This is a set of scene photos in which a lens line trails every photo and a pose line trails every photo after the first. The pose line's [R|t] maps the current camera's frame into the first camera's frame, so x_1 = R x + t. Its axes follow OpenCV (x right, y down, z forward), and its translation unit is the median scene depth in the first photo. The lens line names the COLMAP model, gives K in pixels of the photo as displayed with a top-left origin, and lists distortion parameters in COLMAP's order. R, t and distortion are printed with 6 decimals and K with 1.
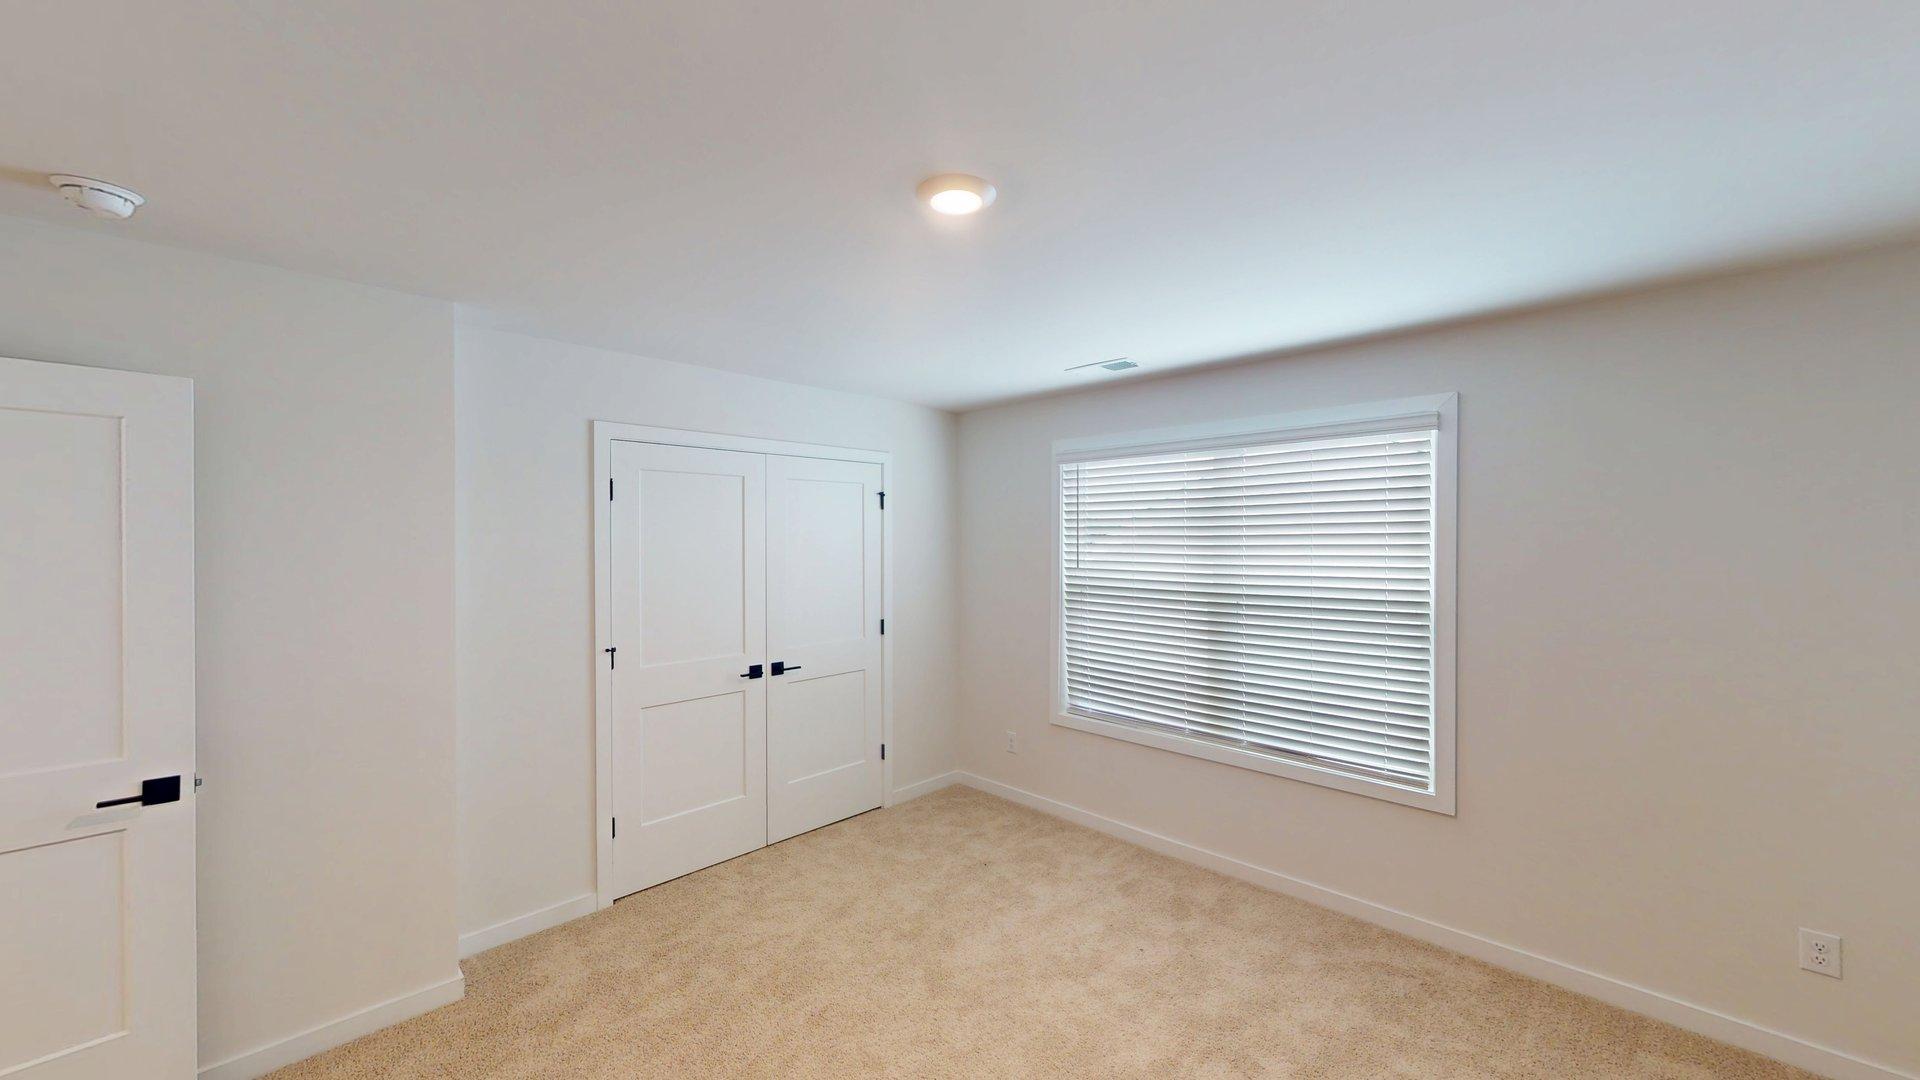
lens RADIAL K [[705.0, 0, 962.1], [0, 705.0, 541.3], [0, 0, 1]] dist [-0.001447, 0.000488]
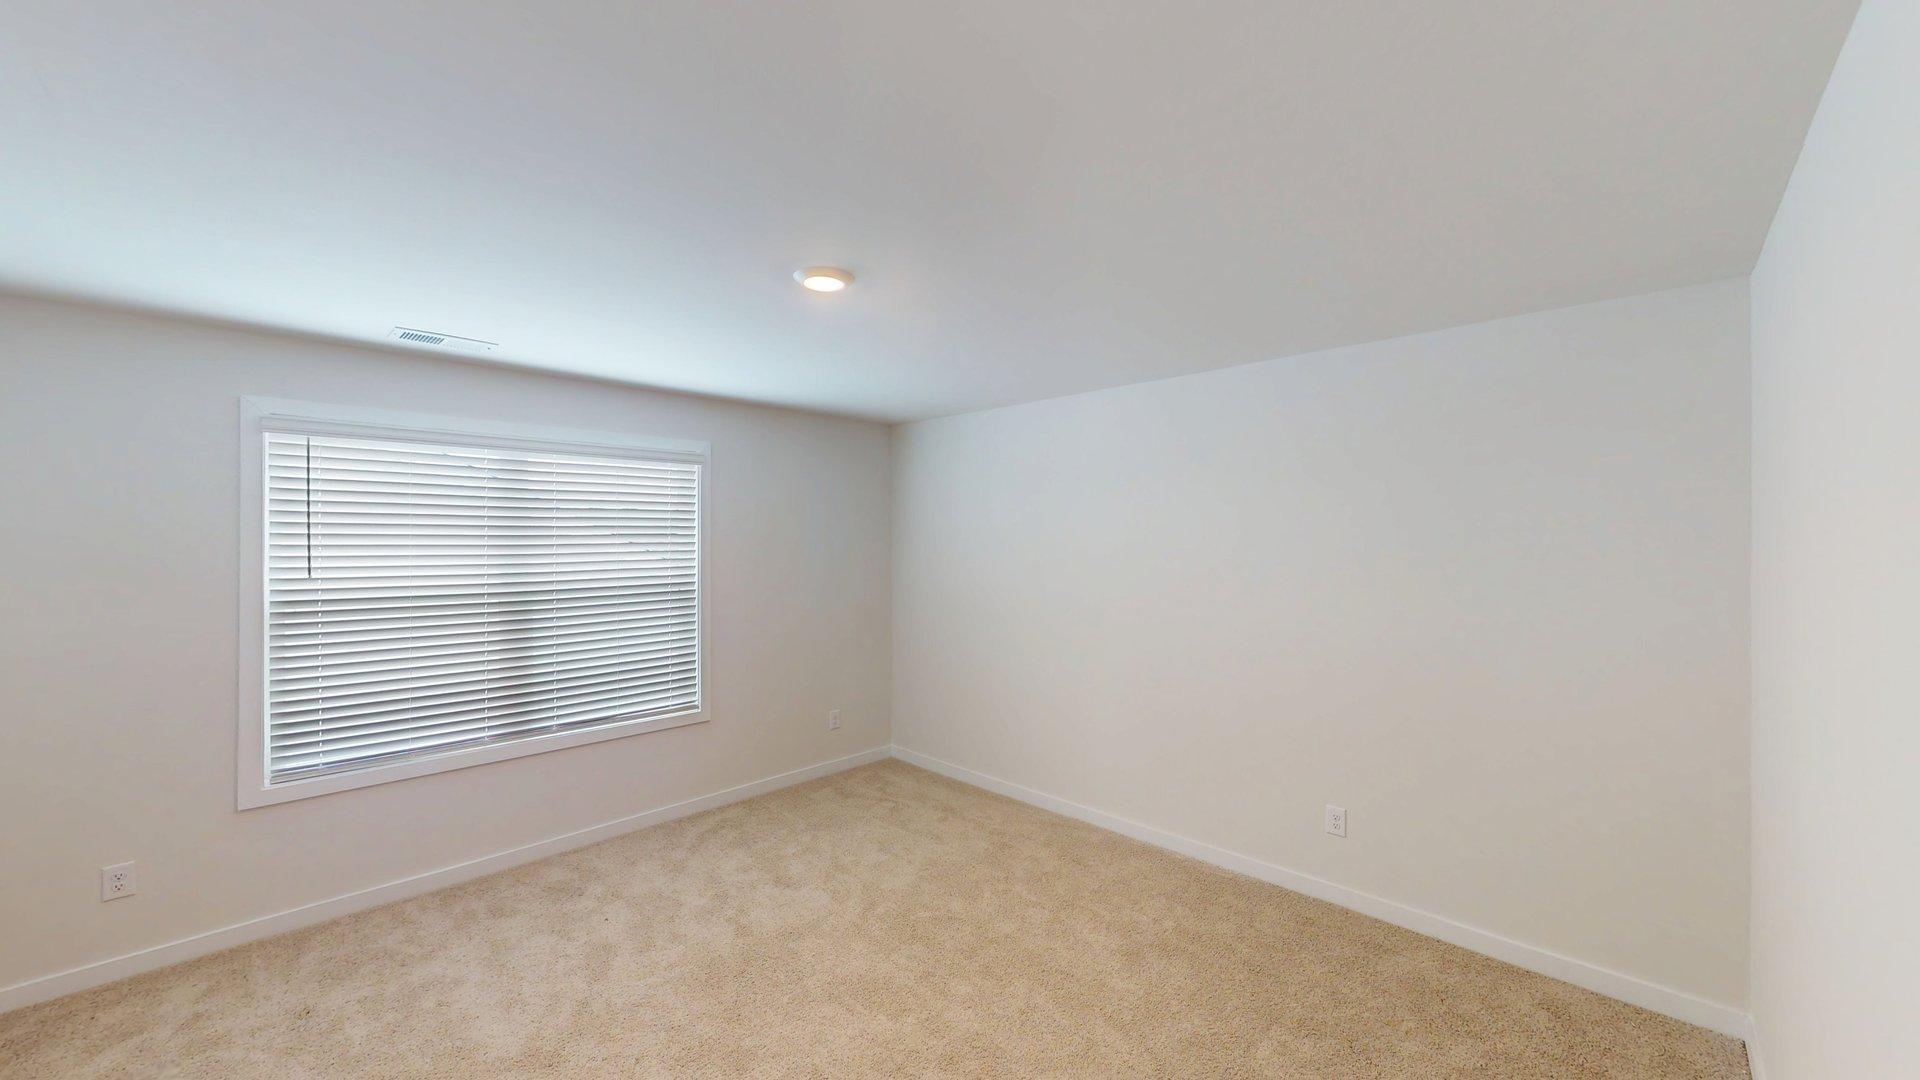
lens RADIAL K [[705.0, 0, 962.1], [0, 705.0, 541.3], [0, 0, 1]] dist [-0.001447, 0.000488]
pose [[-0.002437, -0.003250, 0.999992, -0.692631], [0.005571, 0.999979, 0.003263, 0.000830], [-0.999982, 0.005579, -0.002419, 0.382553]]
